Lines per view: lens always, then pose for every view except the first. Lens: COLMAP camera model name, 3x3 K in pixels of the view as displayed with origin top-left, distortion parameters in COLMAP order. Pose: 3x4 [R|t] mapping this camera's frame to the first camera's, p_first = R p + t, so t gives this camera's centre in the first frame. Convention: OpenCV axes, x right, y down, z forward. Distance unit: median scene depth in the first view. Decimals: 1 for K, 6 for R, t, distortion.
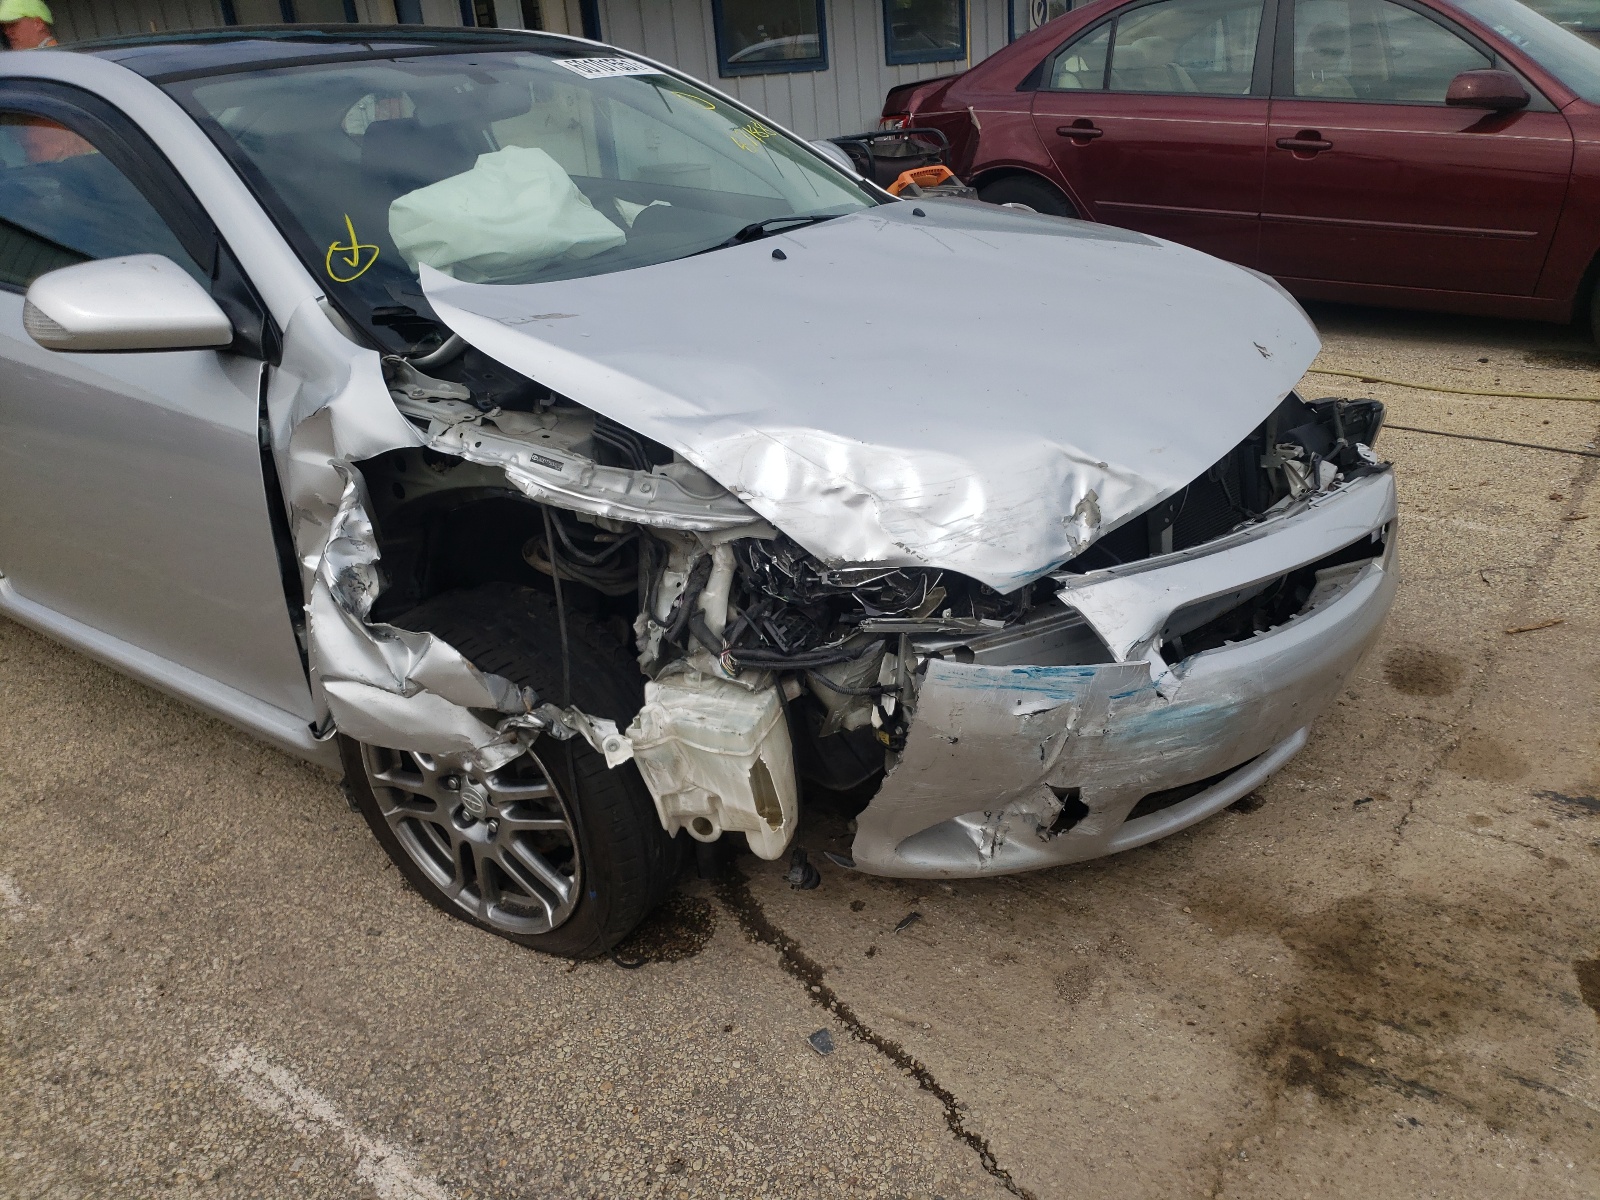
lens RADIAL K [[1252.0, 0, 837.2], [0, 1252.0, 590.5], [0, 0, 1]] dist [0.012742, 0.002923]
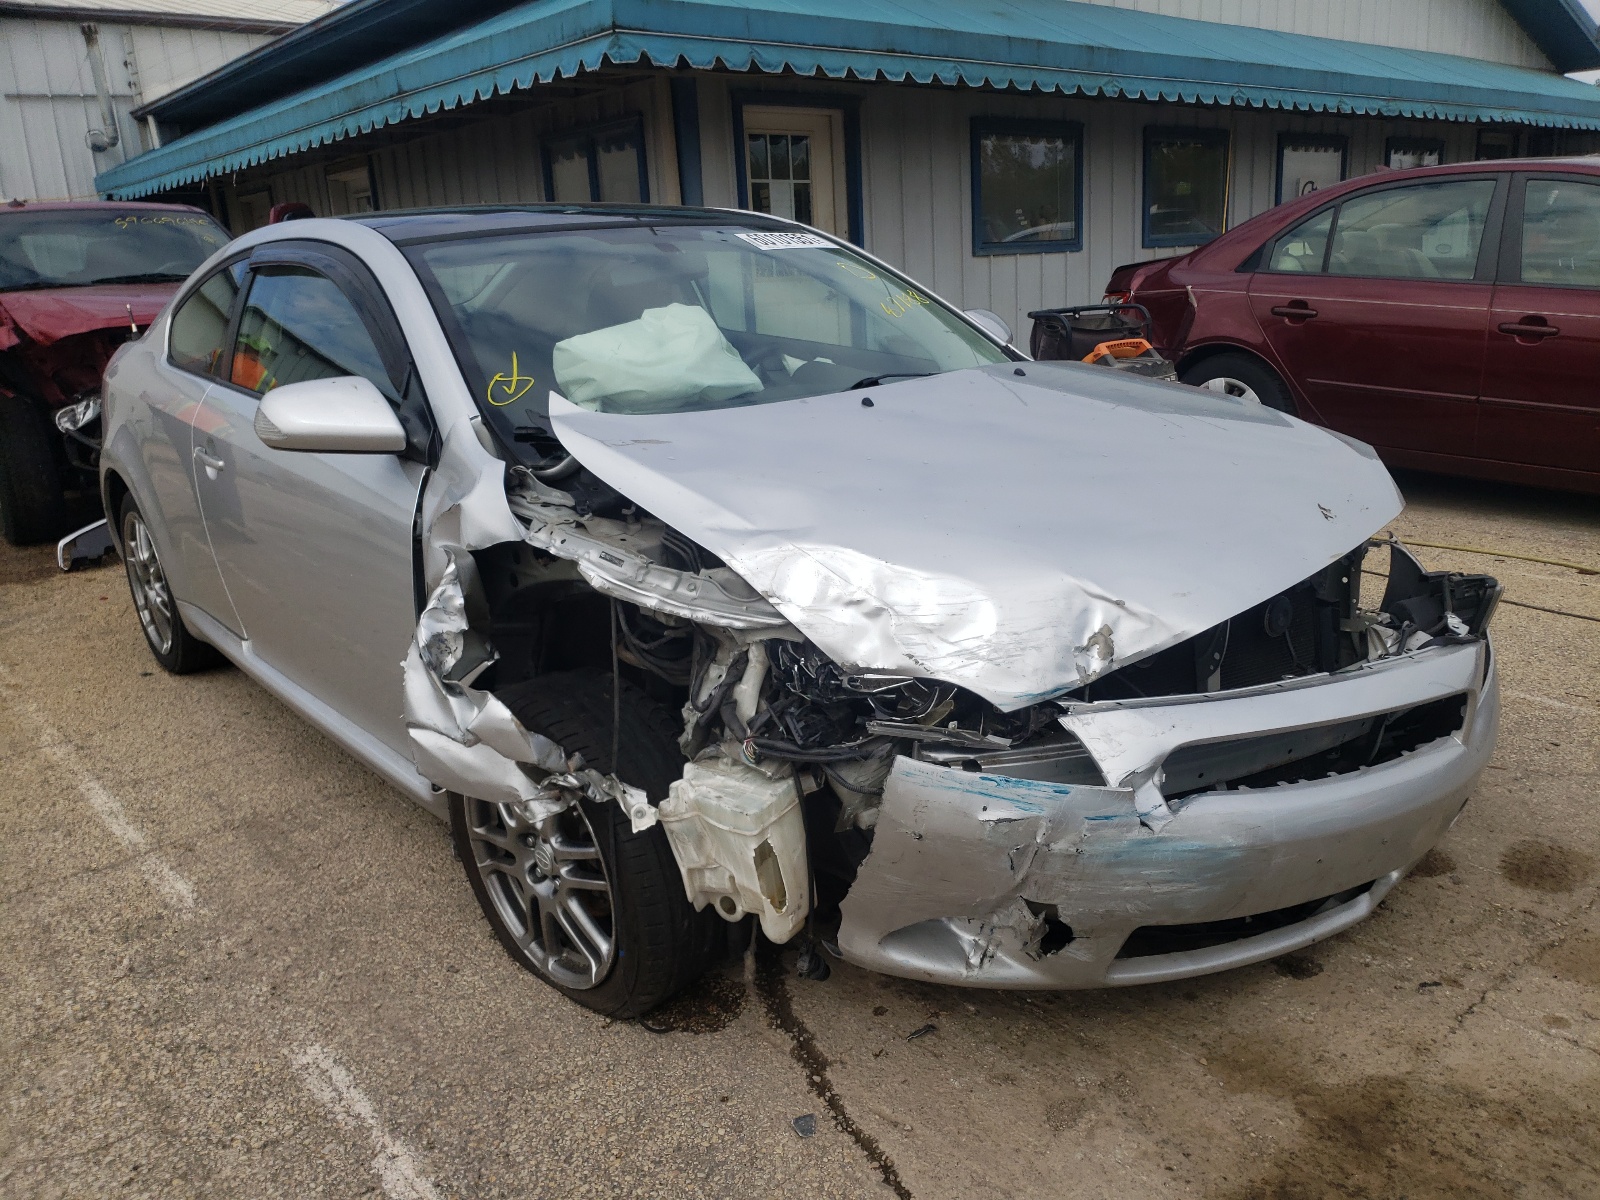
lens RADIAL K [[1252.0, 0, 837.2], [0, 1252.0, 590.5], [0, 0, 1]] dist [0.012742, 0.002923]
pose [[0.973524, 0.074996, -0.215930, 0.204374], [-0.102232, 0.987755, -0.117851, 0.038333], [0.204448, 0.136806, 0.969270, -0.073073]]
